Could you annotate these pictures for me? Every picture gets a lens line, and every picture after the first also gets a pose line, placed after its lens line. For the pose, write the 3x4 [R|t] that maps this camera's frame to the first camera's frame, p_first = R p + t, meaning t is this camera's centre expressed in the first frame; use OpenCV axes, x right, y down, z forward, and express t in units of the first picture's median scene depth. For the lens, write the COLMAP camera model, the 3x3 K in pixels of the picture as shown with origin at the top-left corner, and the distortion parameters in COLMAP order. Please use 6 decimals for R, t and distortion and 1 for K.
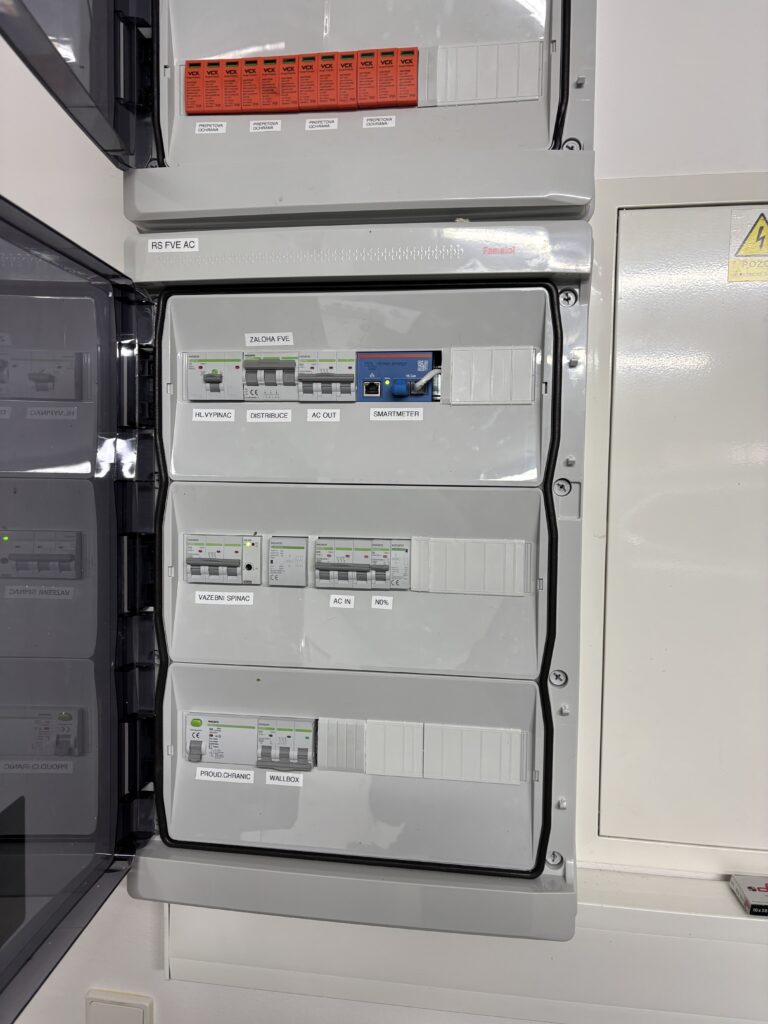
lens RADIAL K [[779.4, 0, 383.4], [0, 779.4, 506.9], [0, 0, 1]] dist [0.047668, -0.048688]
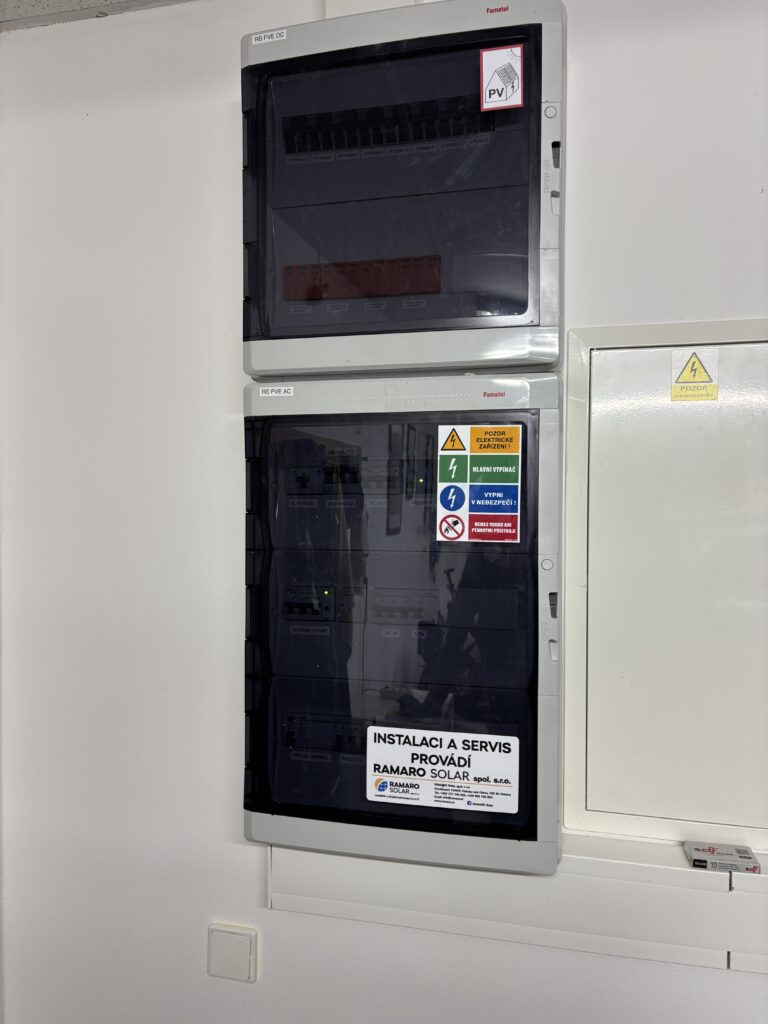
lens RADIAL K [[779.4, 0, 386.6], [0, 779.4, 518.5], [0, 0, 1]] dist [0.047668, -0.048688]
pose [[0.995793, -0.008543, -0.091232, 0.071164], [0.005730, 0.999501, -0.031052, -0.044569], [0.091452, 0.030399, 0.995345, -0.434412]]
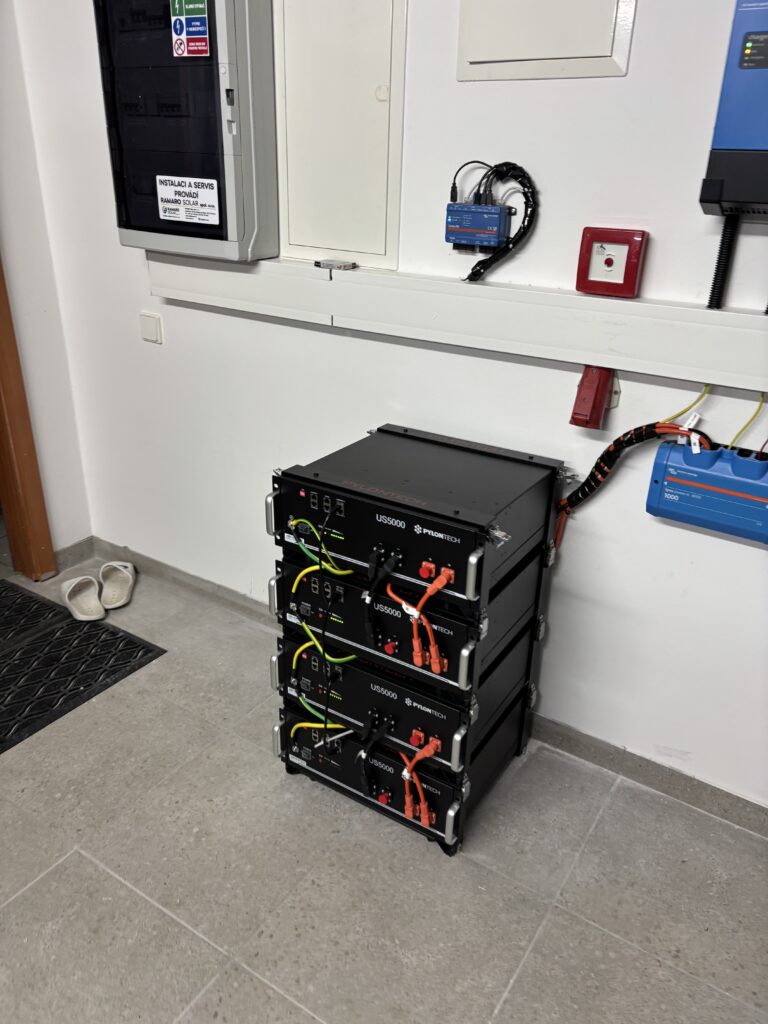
lens RADIAL K [[779.4, 0, 392.5], [0, 779.4, 519.0], [0, 0, 1]] dist [0.047668, -0.048688]
pose [[0.904250, 0.192086, -0.381359, 1.828292], [-0.042513, 0.929167, 0.367208, 0.353144], [0.424882, -0.315835, 0.848365, -1.263833]]
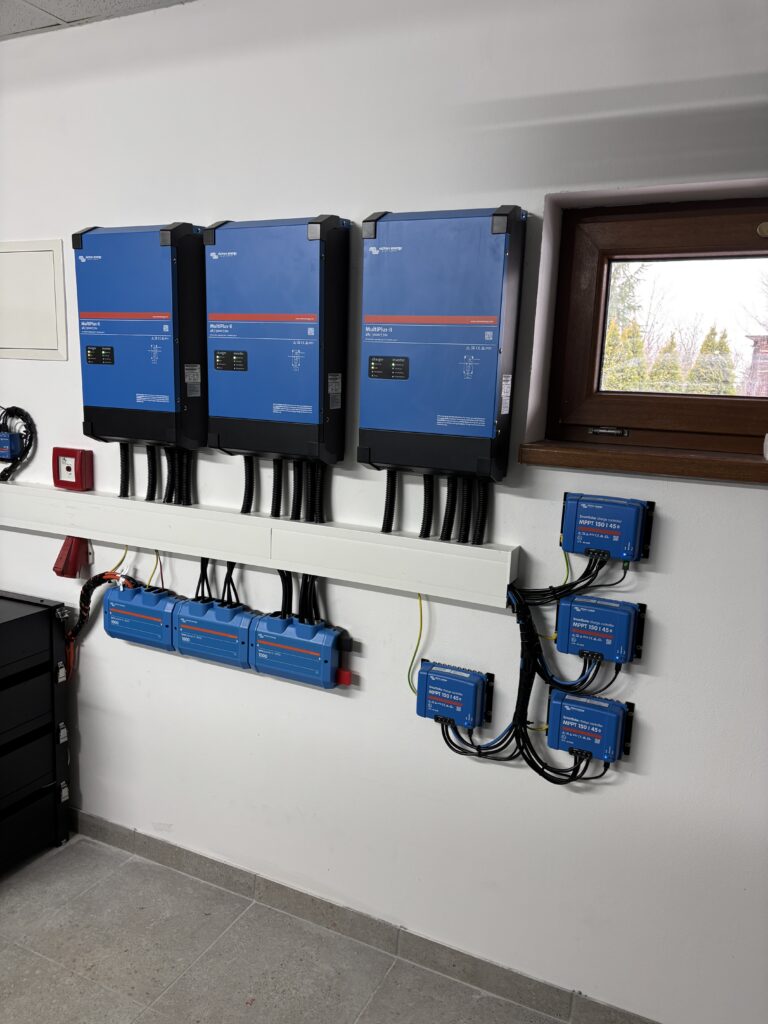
lens RADIAL K [[779.4, 0, 400.8], [0, 779.4, 511.2], [0, 0, 1]] dist [0.047668, -0.048688]
pose [[0.952680, 0.078073, -0.293778, 3.654032], [-0.045255, 0.992112, 0.116904, 0.198598], [0.300587, -0.098078, 0.948698, -1.668989]]
